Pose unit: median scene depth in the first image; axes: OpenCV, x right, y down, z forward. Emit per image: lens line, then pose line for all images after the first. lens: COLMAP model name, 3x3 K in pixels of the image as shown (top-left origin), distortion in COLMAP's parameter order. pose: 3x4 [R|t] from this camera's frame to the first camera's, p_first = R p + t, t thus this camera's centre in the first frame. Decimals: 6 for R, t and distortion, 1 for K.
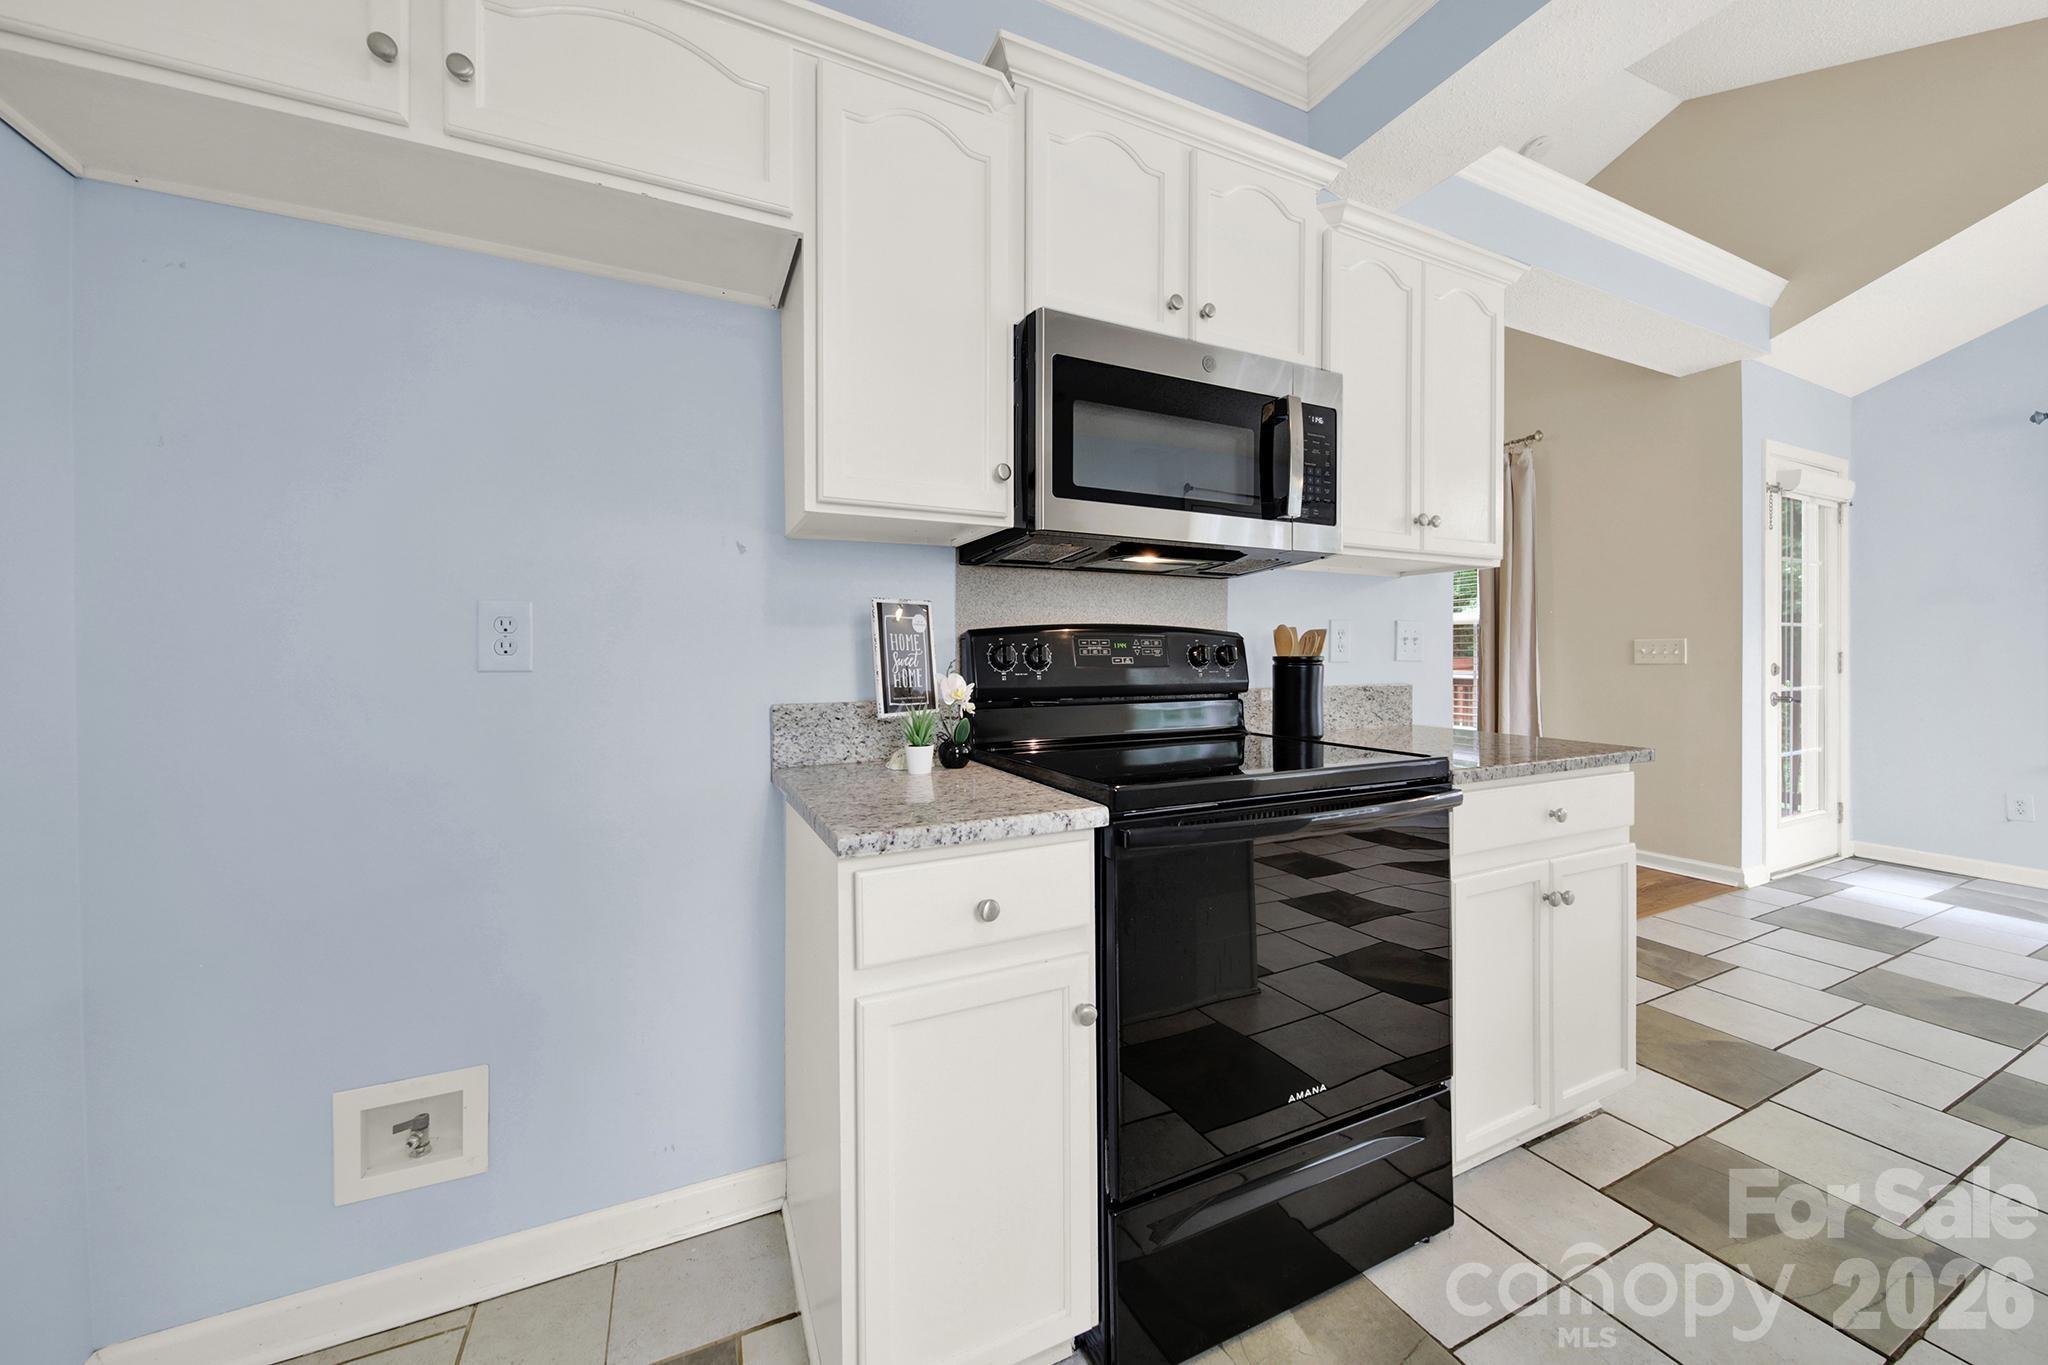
lens RADIAL K [[734.8, 0, 1029.0], [0, 734.8, 667.9], [0, 0, 1]] dist [-0.001338, -0.000389]
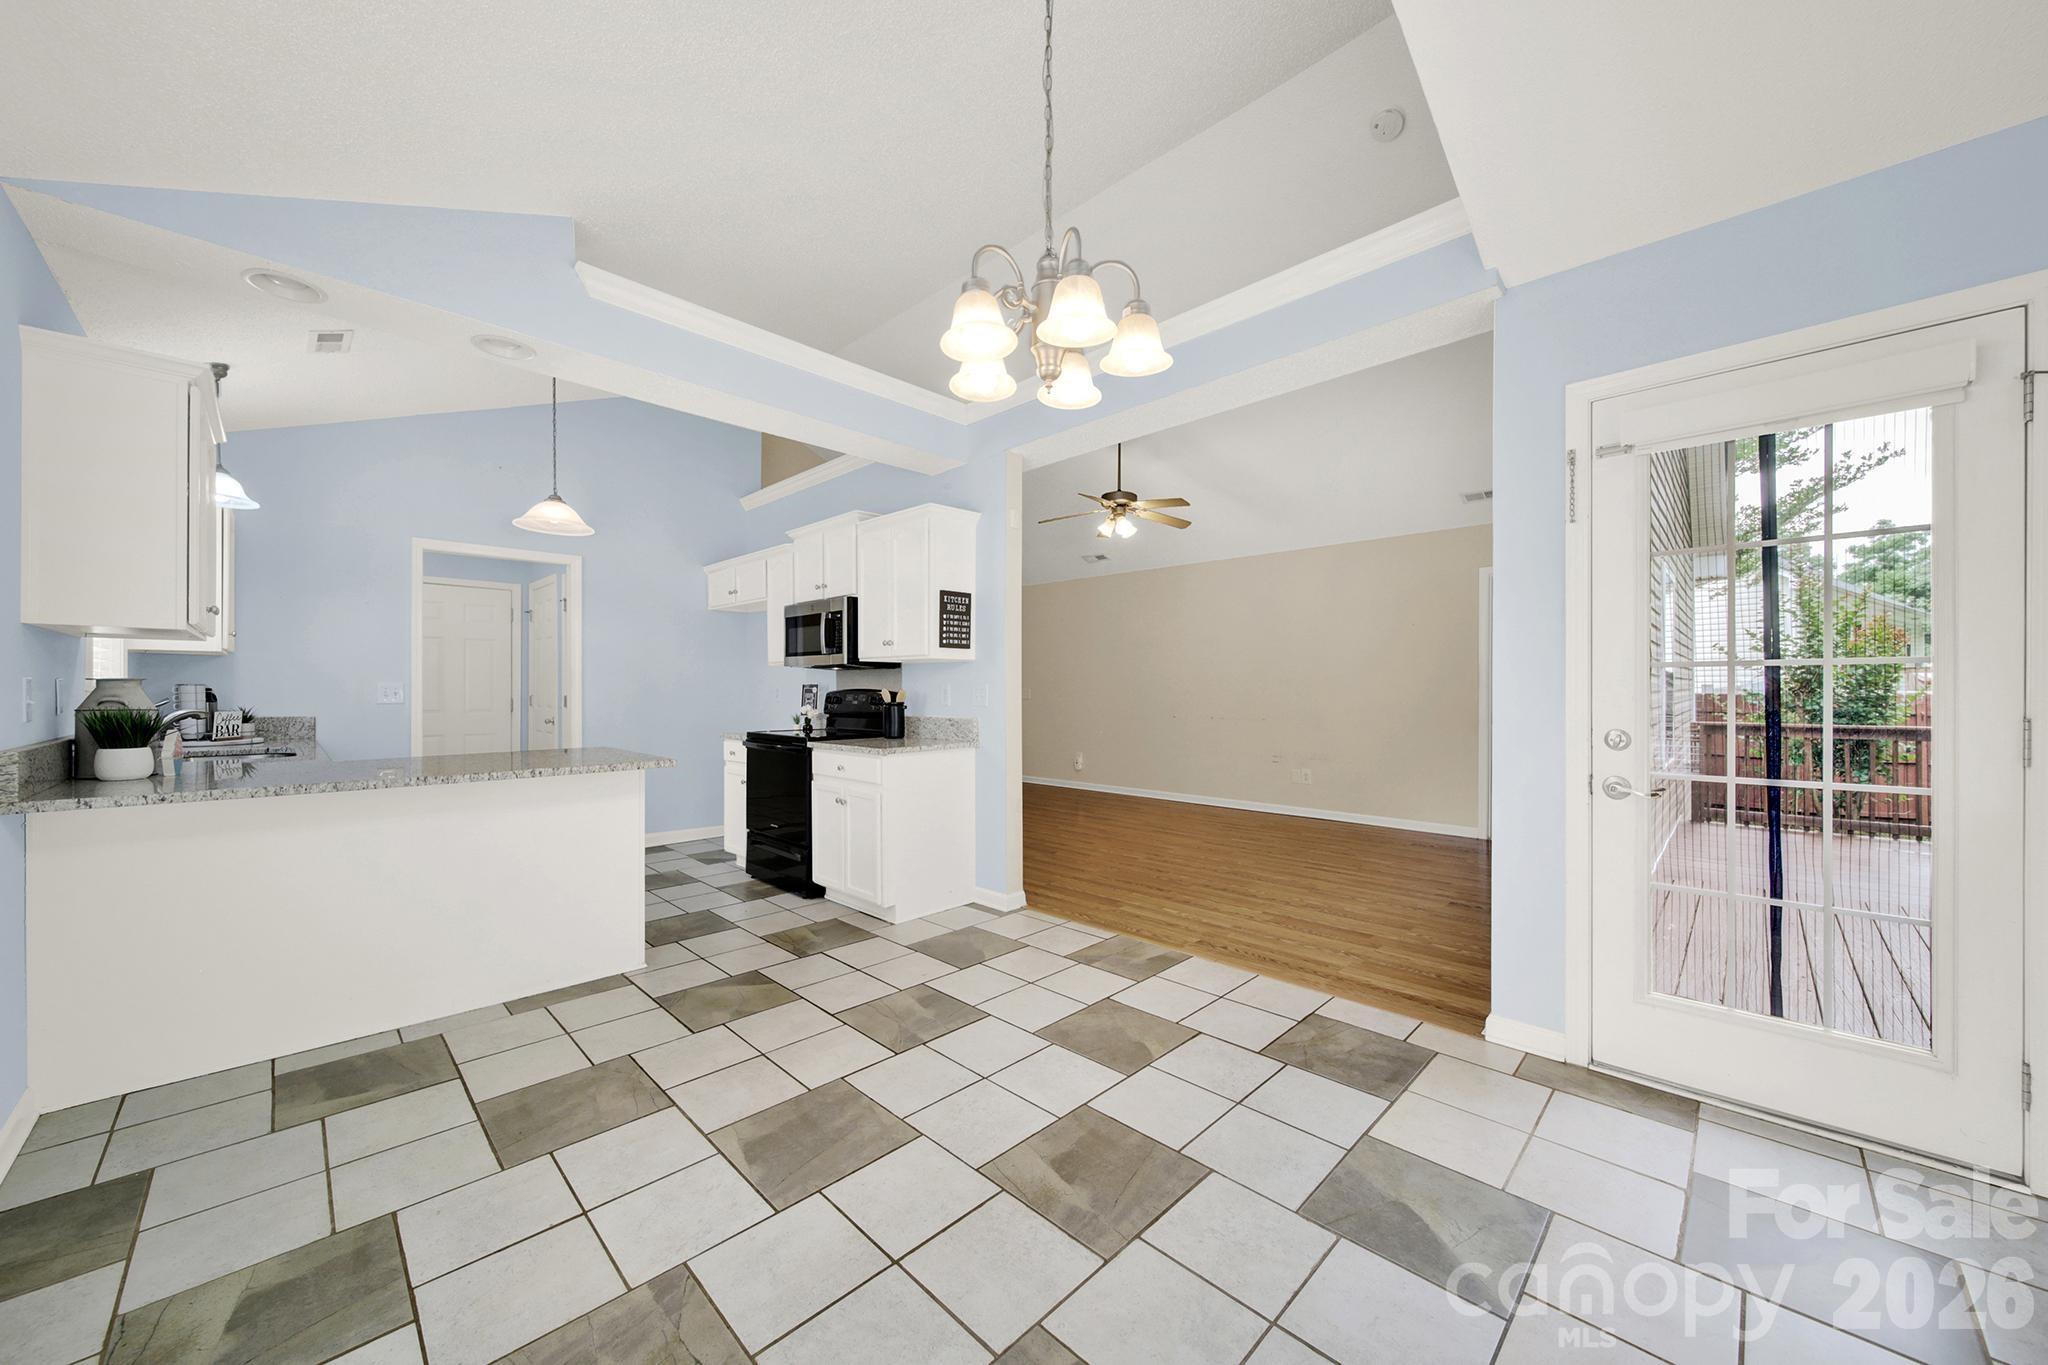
lens RADIAL K [[734.8, 0, 1016.6], [0, 734.8, 688.0], [0, 0, 1]] dist [-0.001338, -0.000389]
pose [[0.337772, 0.002610, -0.941224, 2.943128], [-0.018395, 0.999823, -0.003829, -0.063889], [0.941048, 0.018607, 0.337761, 0.634950]]
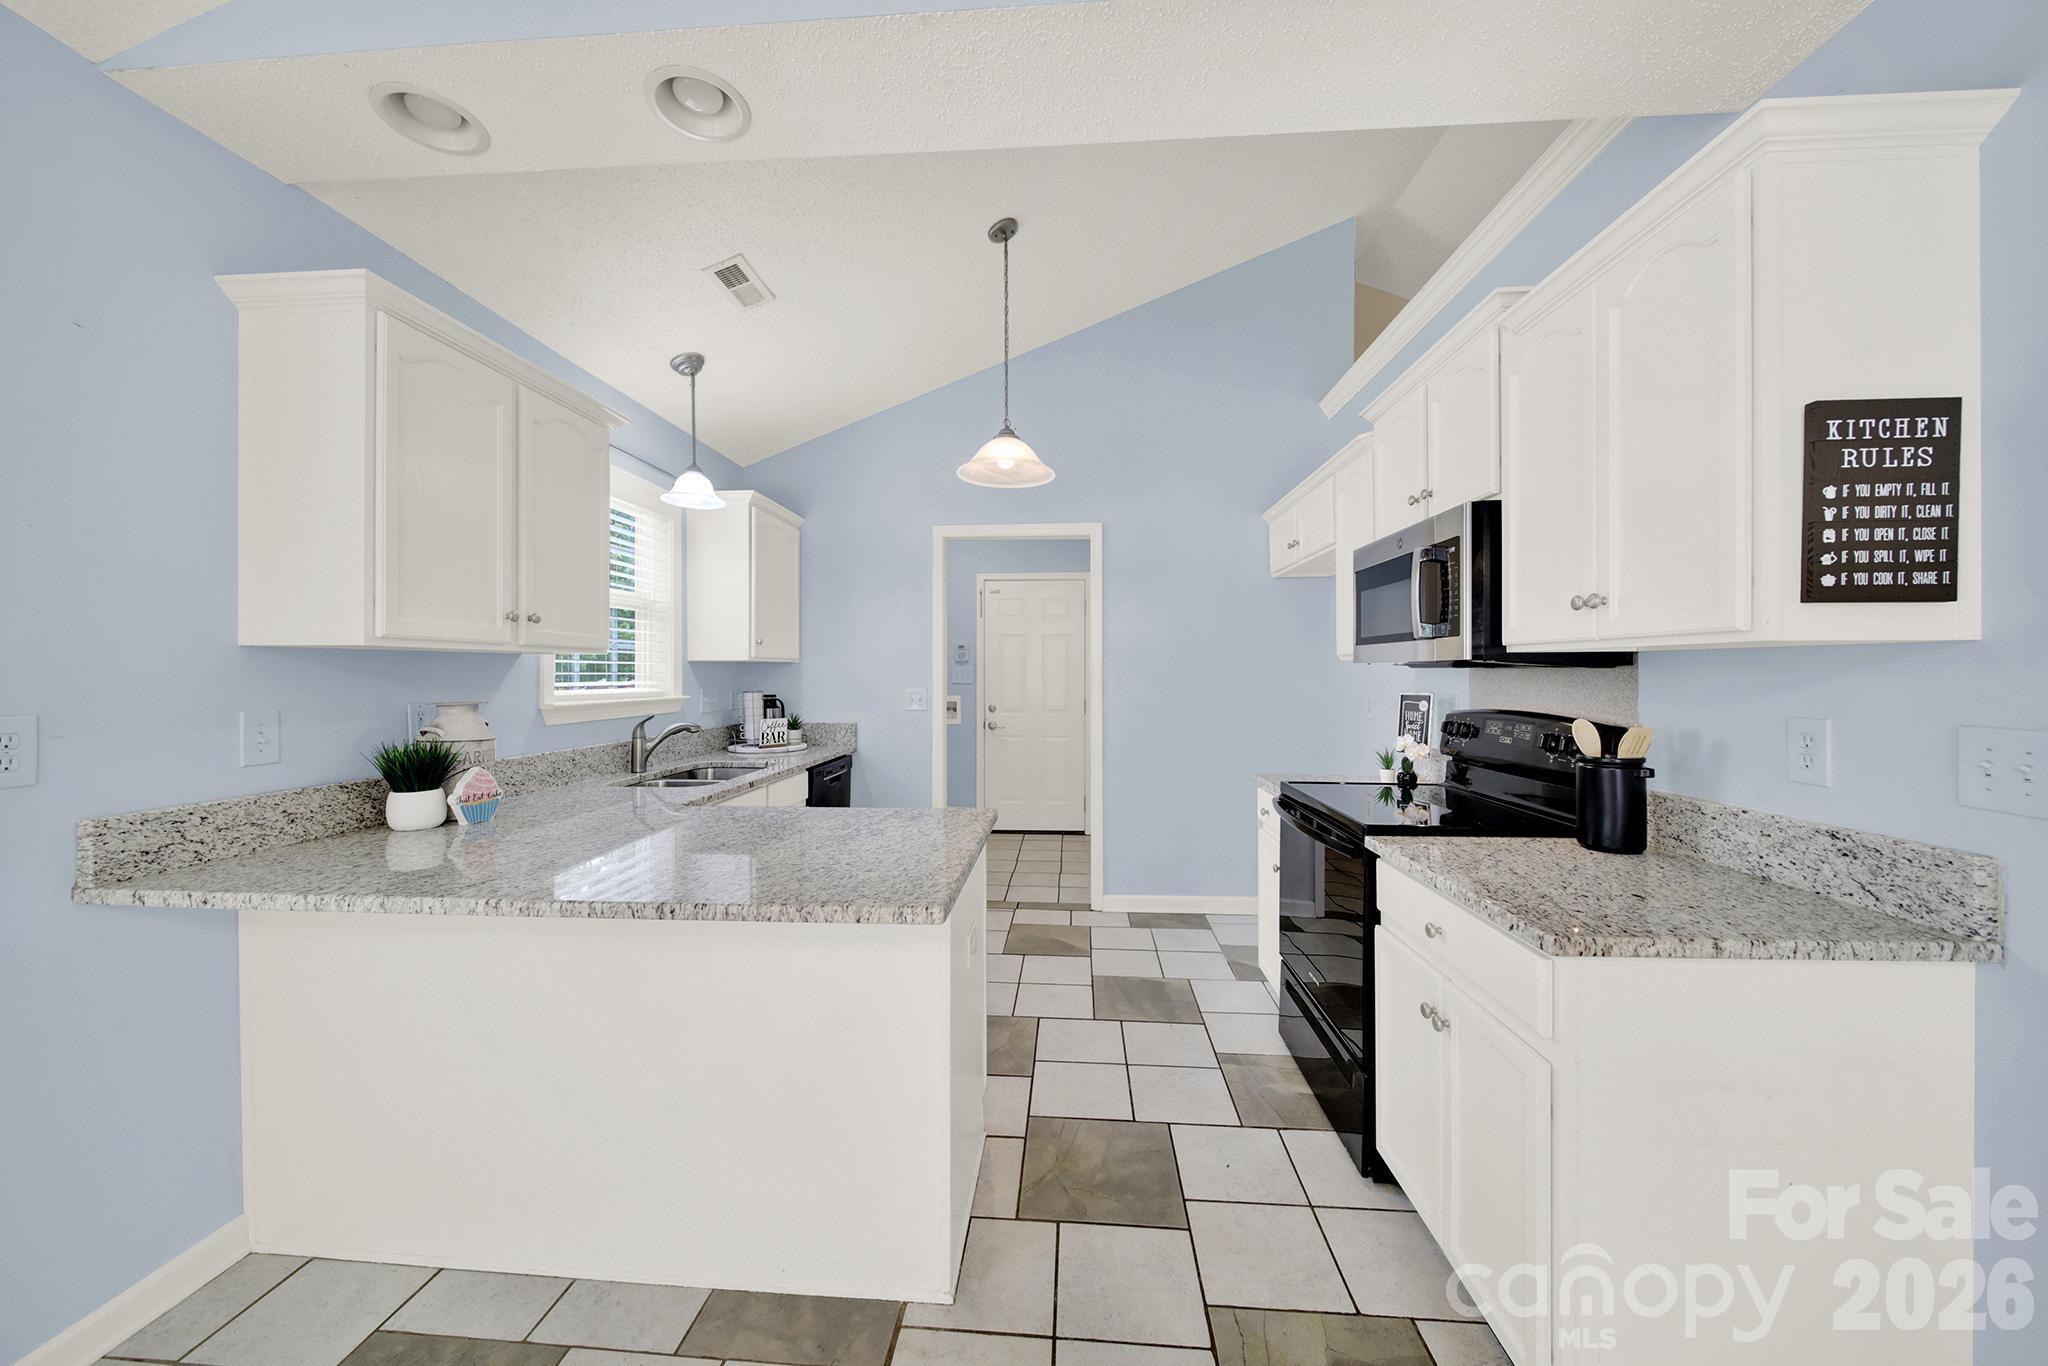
lens RADIAL K [[734.8, 0, 1019.3], [0, 734.8, 676.5], [0, 0, 1]] dist [-0.001338, -0.000389]
pose [[-0.492485, 0.007876, -0.870285, 1.644207], [-0.012108, 0.999800, 0.015899, -0.129560], [0.870237, 0.018367, -0.492291, 0.889345]]
